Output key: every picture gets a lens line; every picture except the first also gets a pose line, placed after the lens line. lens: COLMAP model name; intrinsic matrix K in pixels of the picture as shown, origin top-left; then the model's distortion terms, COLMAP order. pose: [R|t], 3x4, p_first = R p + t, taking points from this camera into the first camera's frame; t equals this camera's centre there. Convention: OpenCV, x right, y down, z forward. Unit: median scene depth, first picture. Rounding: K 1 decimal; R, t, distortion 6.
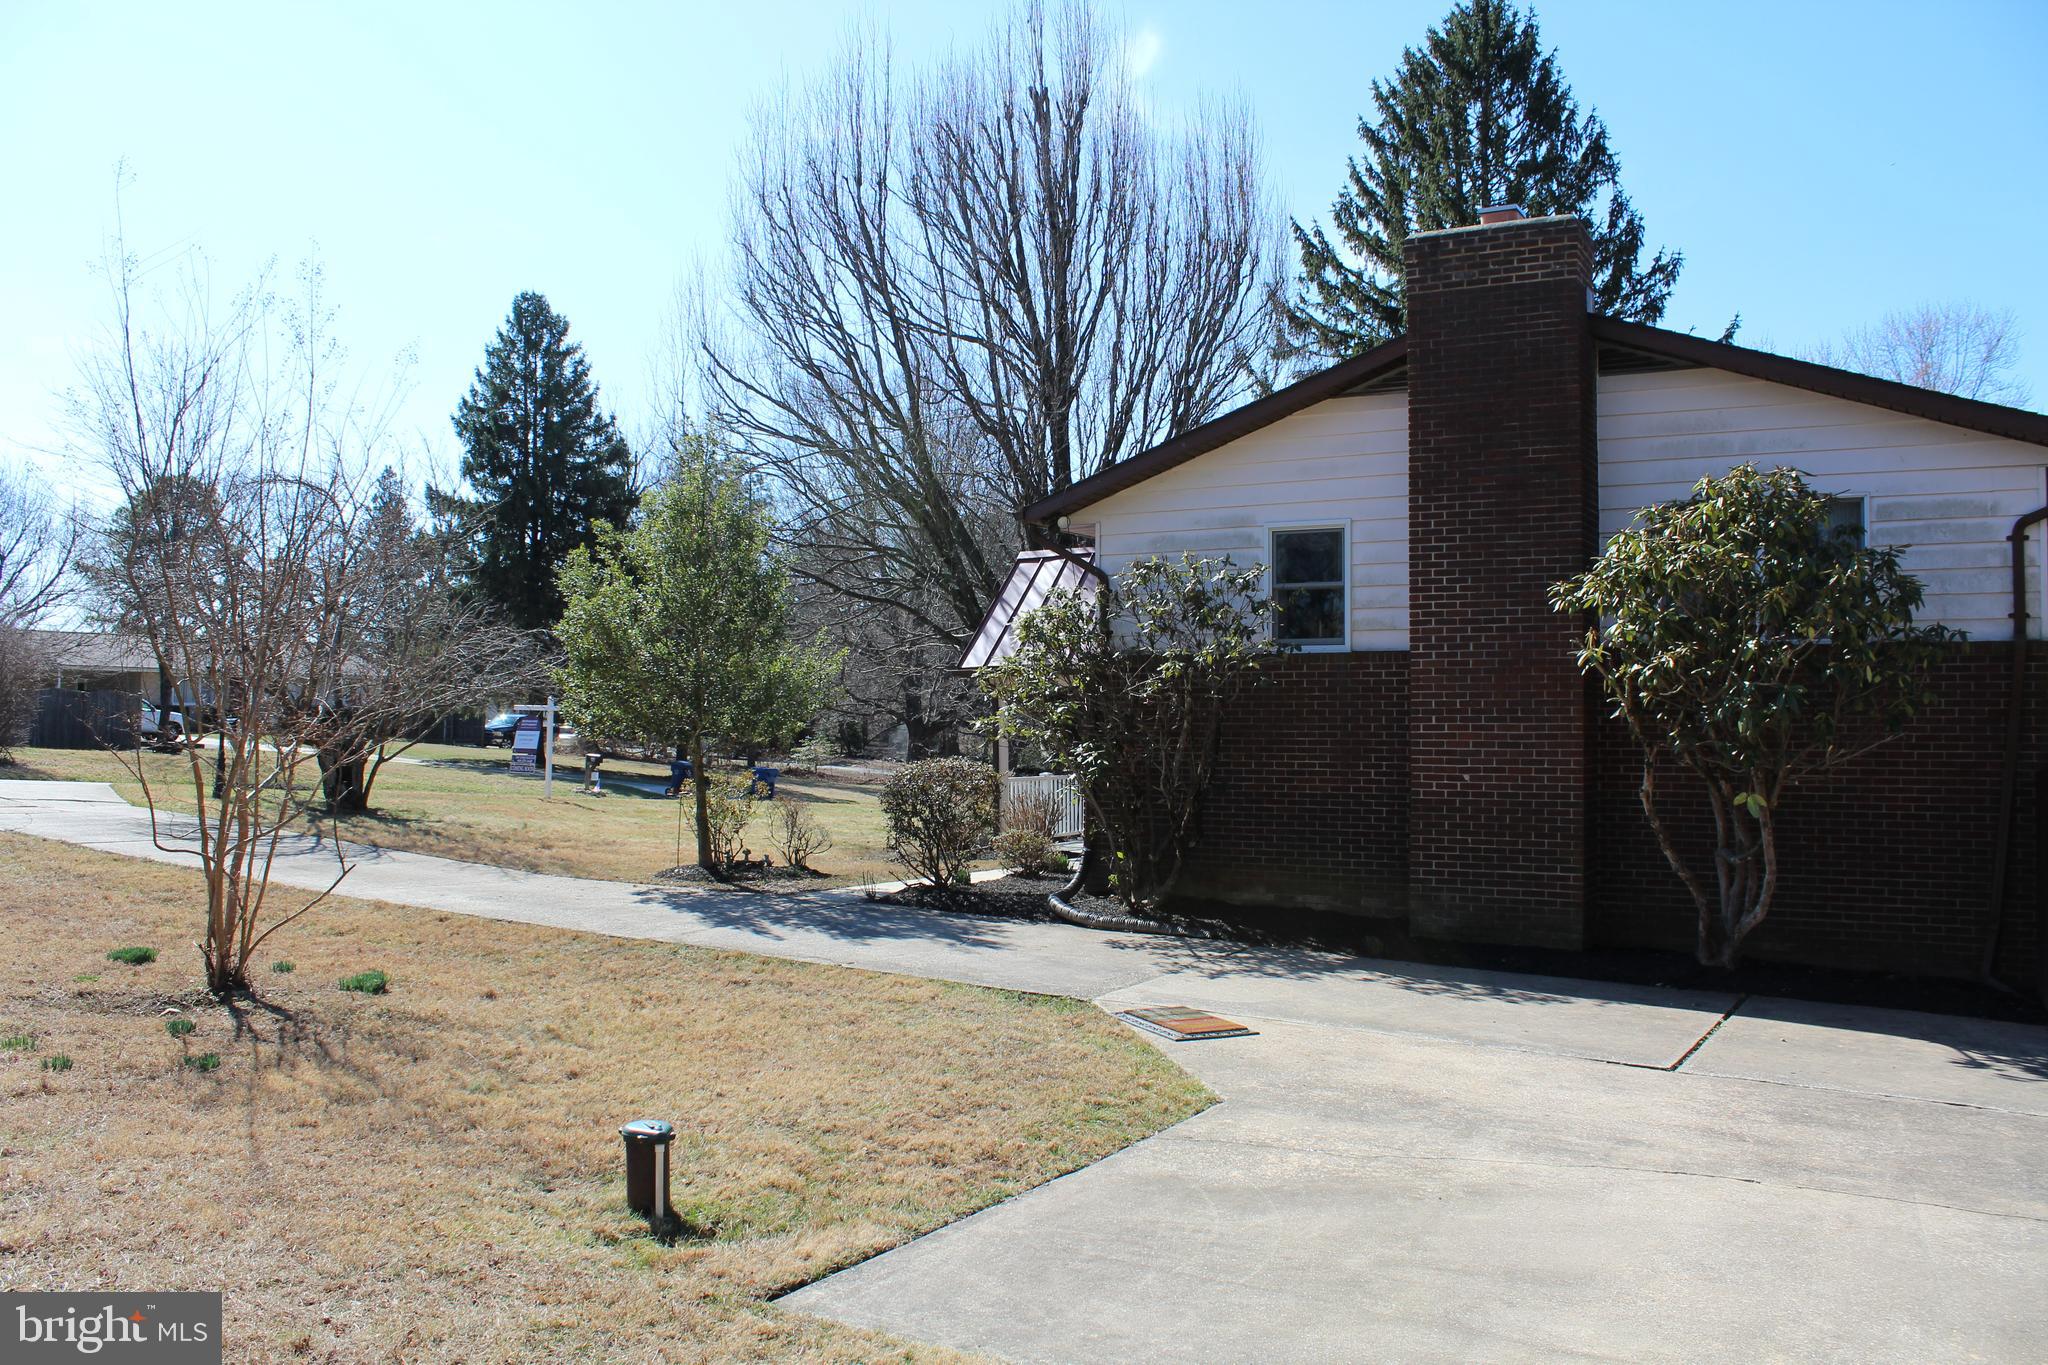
lens RADIAL K [[1689.1, 0, 1029.7], [0, 1689.1, 661.7], [0, 0, 1]] dist [-0.169743, 0.159230]
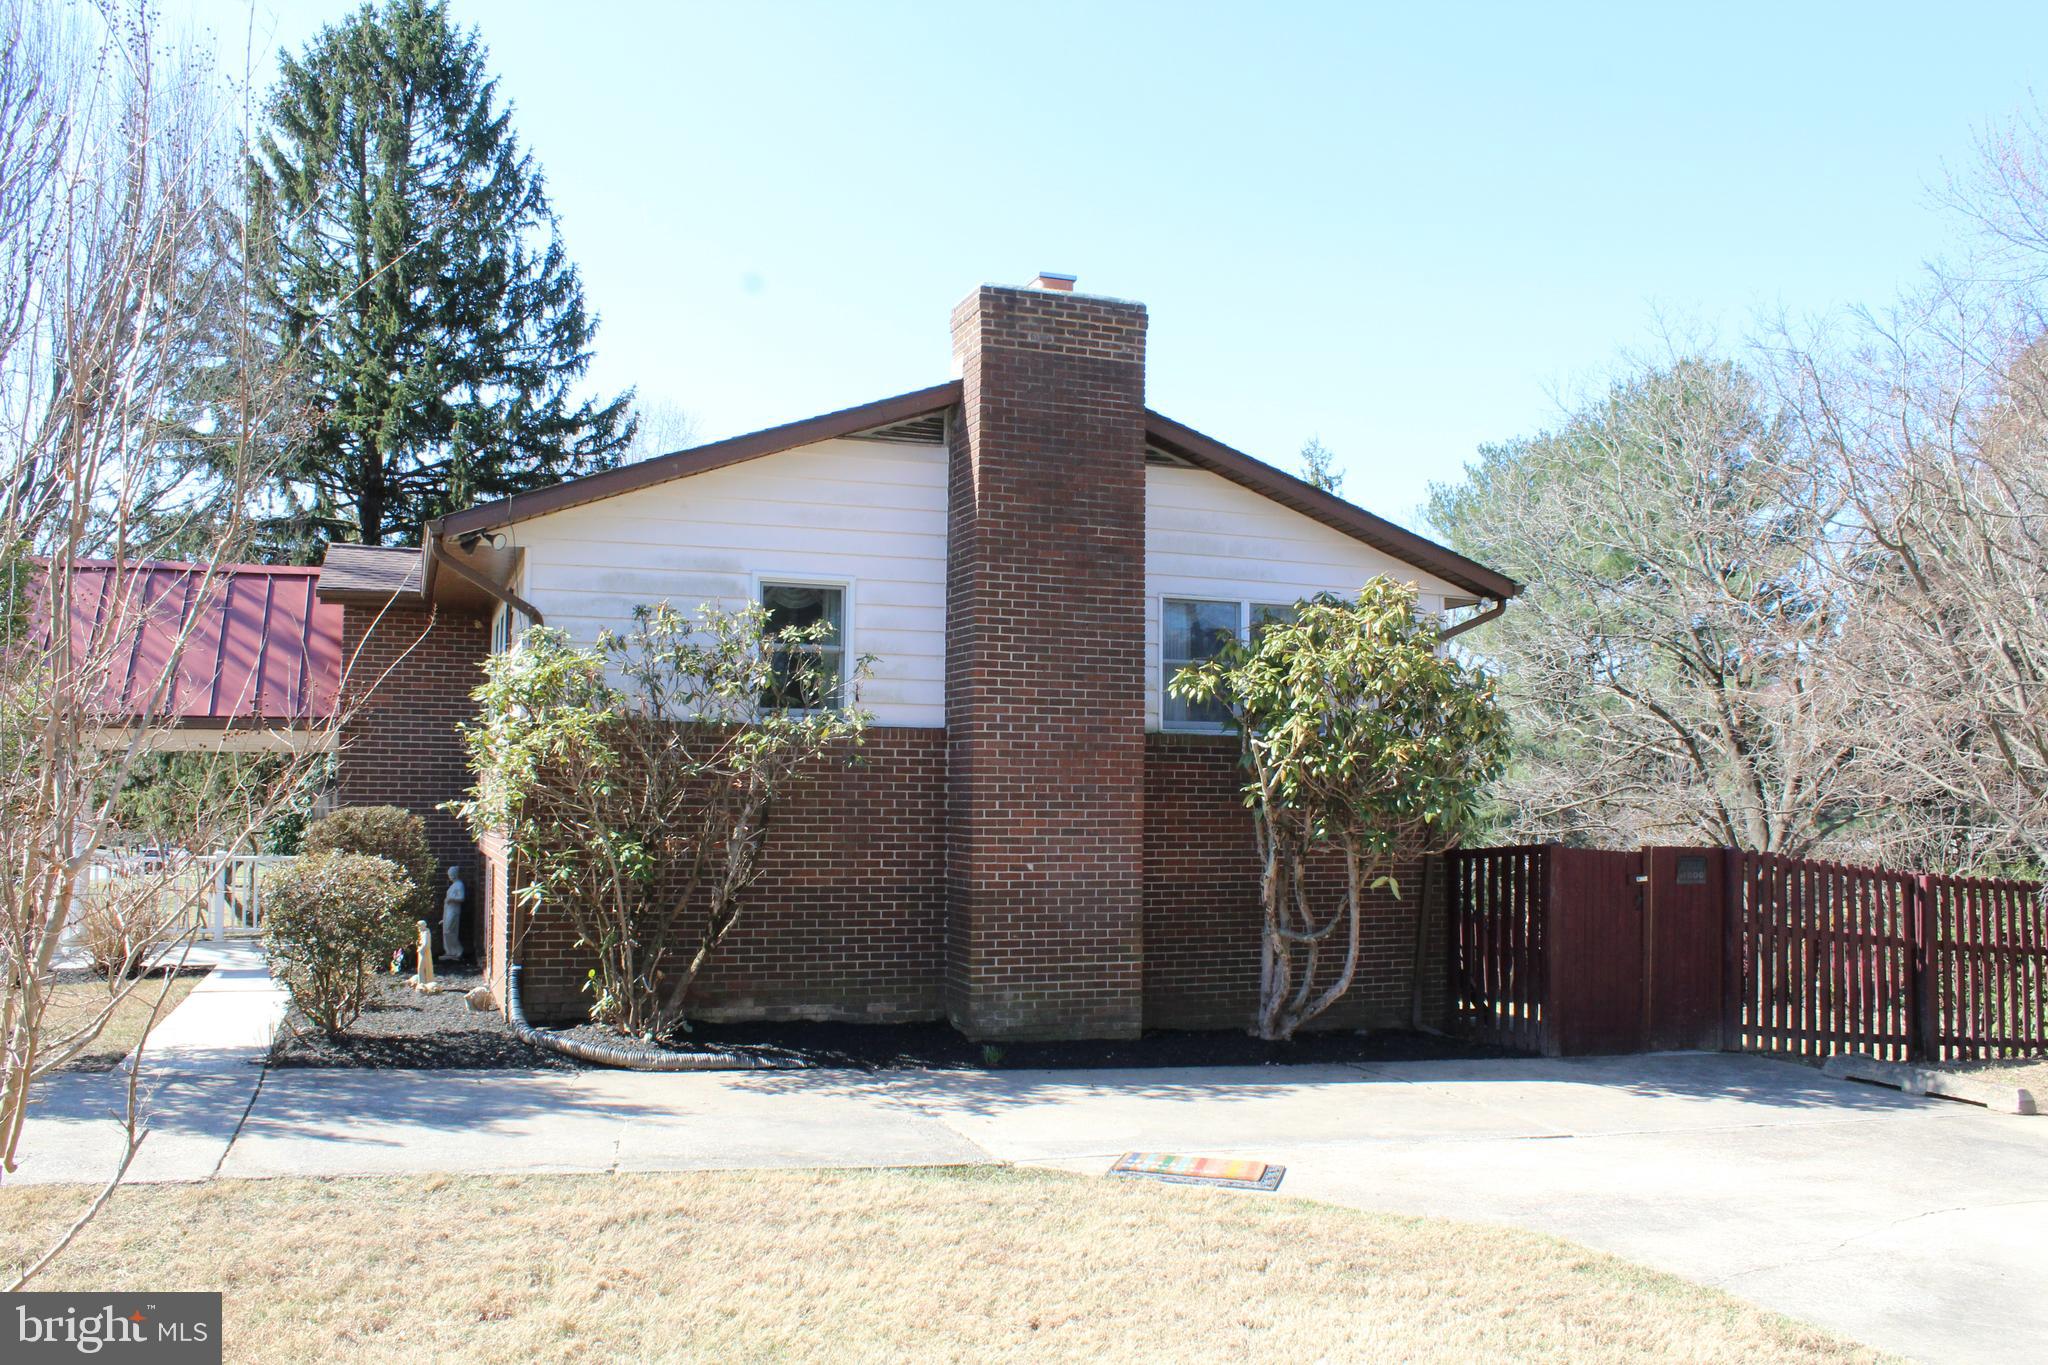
lens RADIAL K [[1689.1, 0, 1029.7], [0, 1689.1, 661.7], [0, 0, 1]] dist [-0.169743, 0.159230]
pose [[0.639788, 0.060550, 0.766163, -0.473179], [-0.035603, 0.998156, -0.049154, 0.000543], [-0.767727, 0.004170, 0.640764, 0.389422]]
